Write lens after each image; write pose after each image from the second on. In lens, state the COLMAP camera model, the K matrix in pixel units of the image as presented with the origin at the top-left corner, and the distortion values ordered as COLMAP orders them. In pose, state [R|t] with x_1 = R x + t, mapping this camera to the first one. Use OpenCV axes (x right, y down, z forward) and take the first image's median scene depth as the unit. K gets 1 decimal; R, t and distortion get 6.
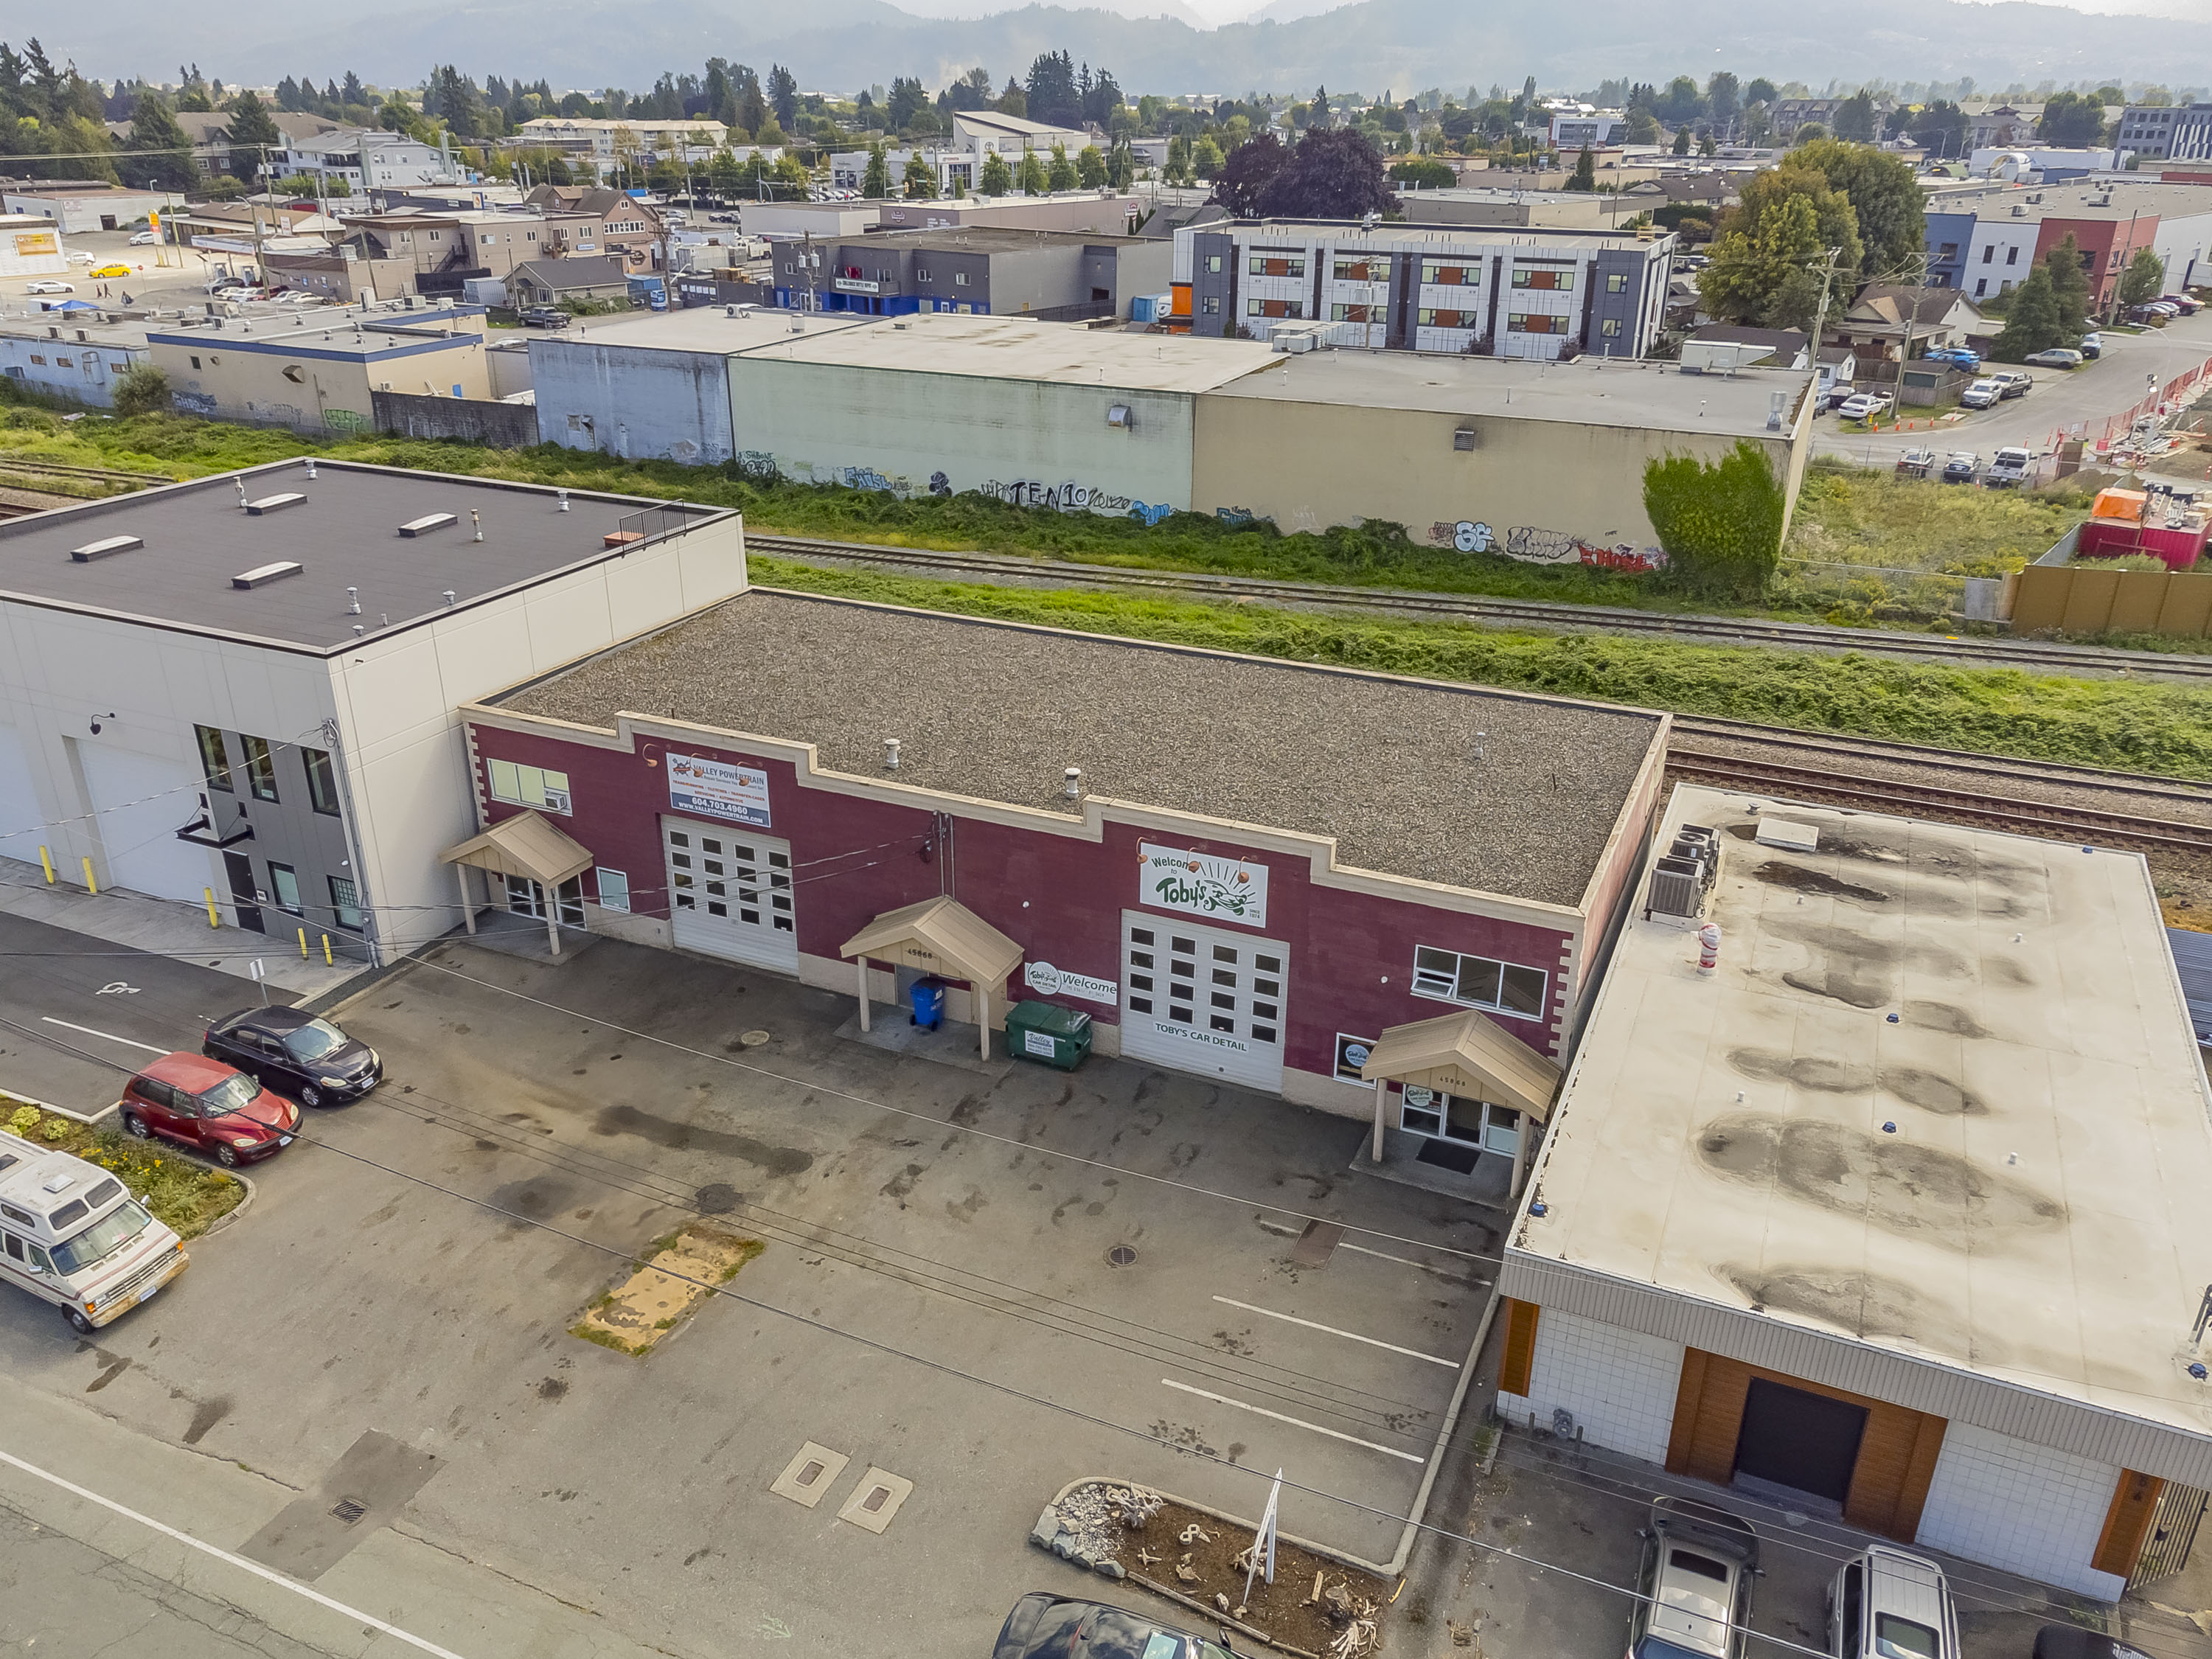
lens RADIAL K [[1649.5, 0, 1106.0], [0, 1649.5, 829.5], [0, 0, 1]] dist [0.012378, 0.005900]
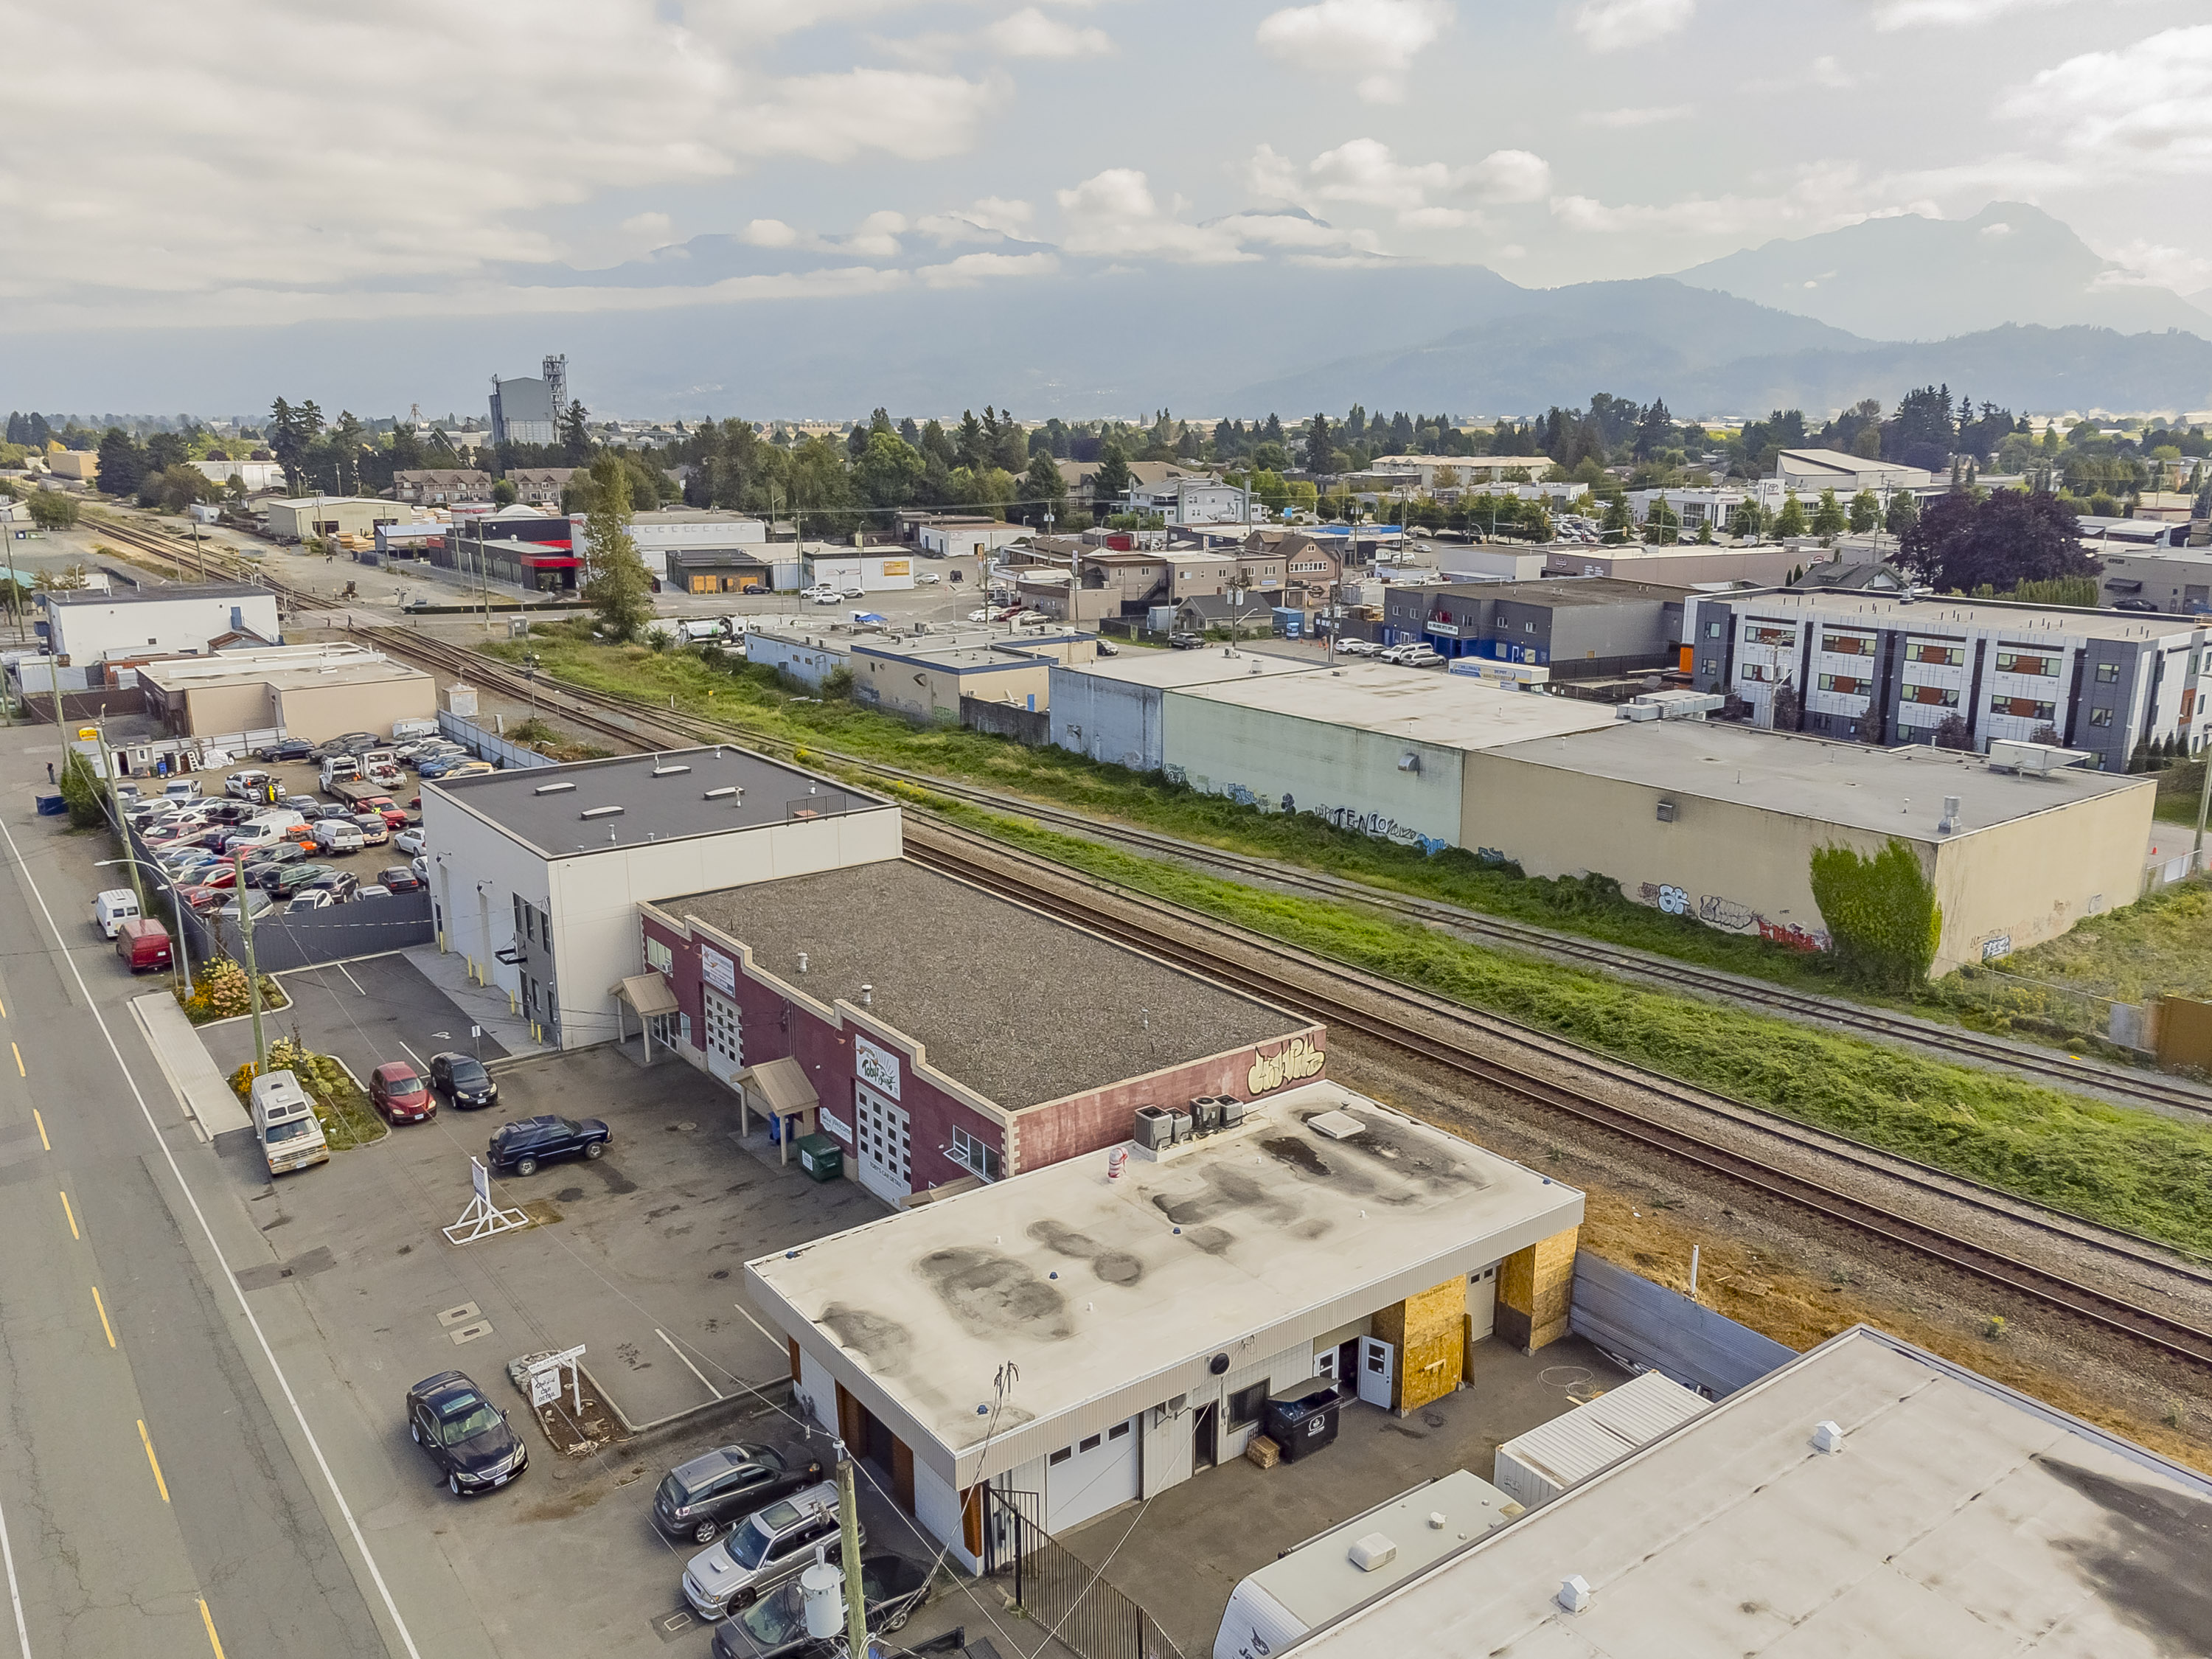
lens RADIAL K [[1676.9, 0, 1119.9], [0, 1676.9, 826.3], [0, 0, 1]] dist [-0.000262, 0.042663]
pose [[0.875203, 0.105986, -0.472003, 0.614778], [-0.189331, 0.972919, -0.132599, -0.013091], [0.445167, 0.205416, 0.871568, -0.194775]]
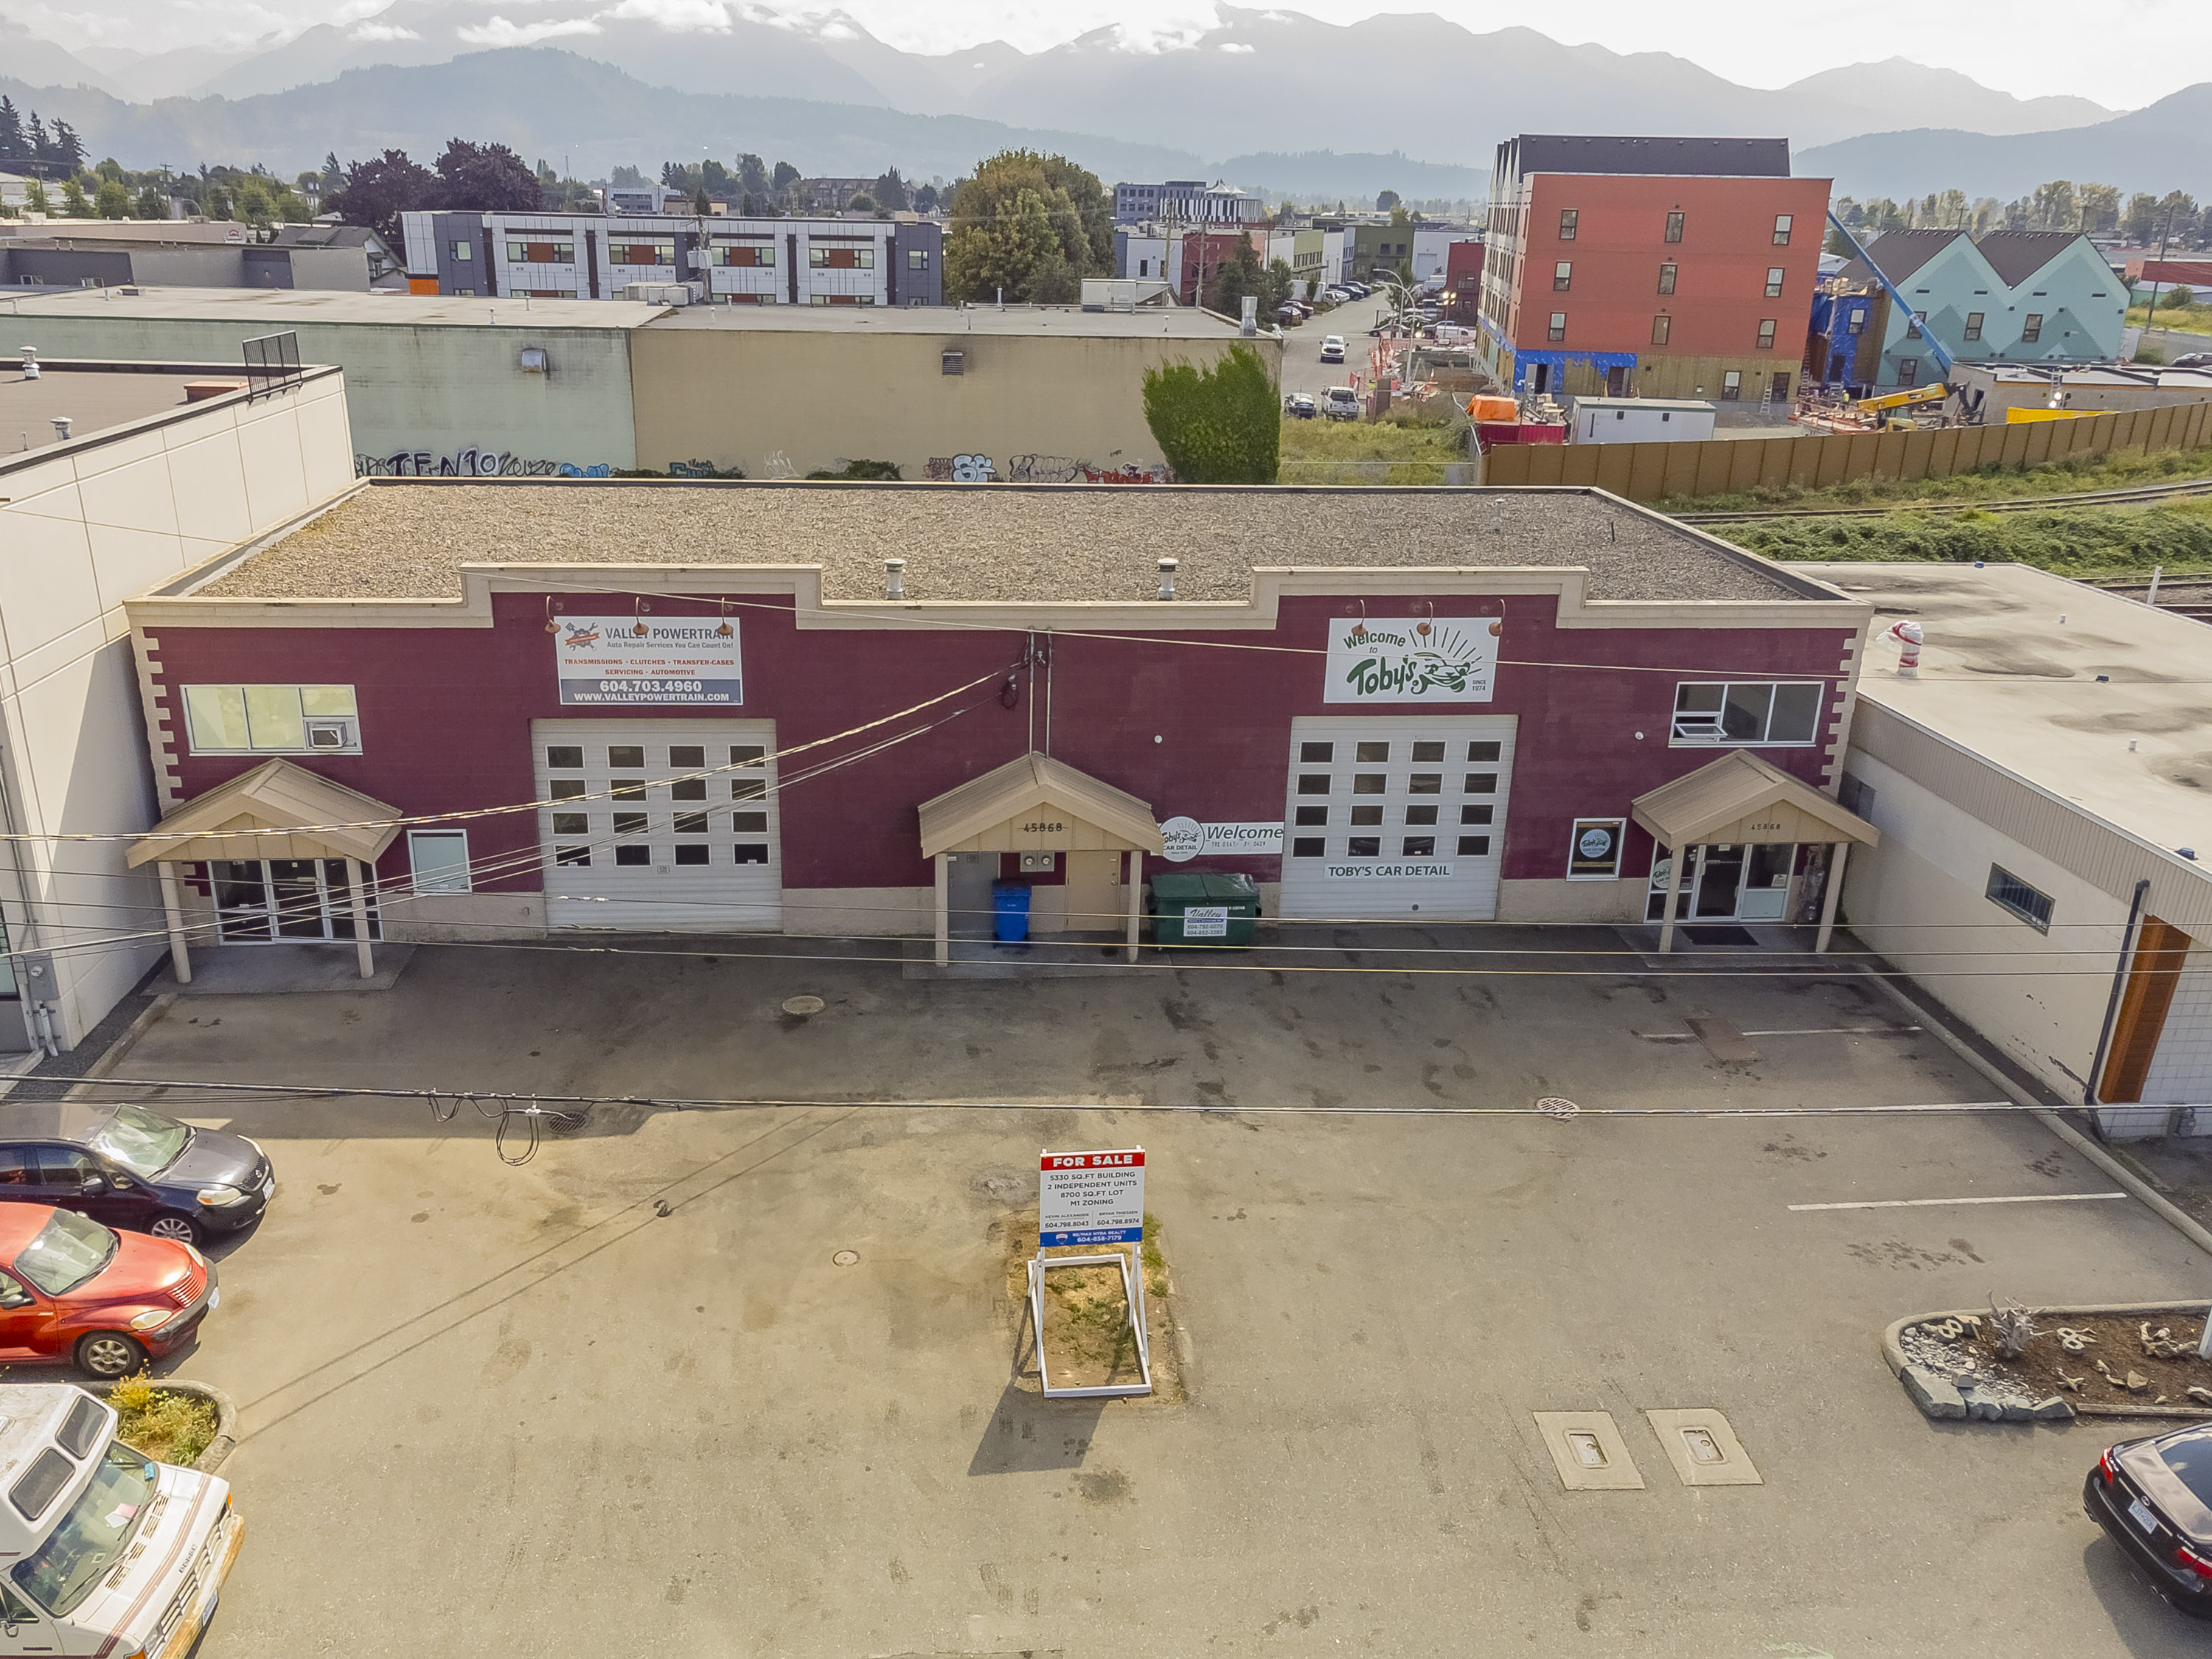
lens RADIAL K [[1717.3, 0, 1068.3], [0, 1717.3, 833.4], [0, 0, 1]] dist [-0.026361, 0.059257]
pose [[0.869919, -0.157422, 0.467396, -0.301971], [0.183439, 0.982977, -0.010345, 0.058747], [-0.457811, 0.094738, 0.883987, 0.229630]]
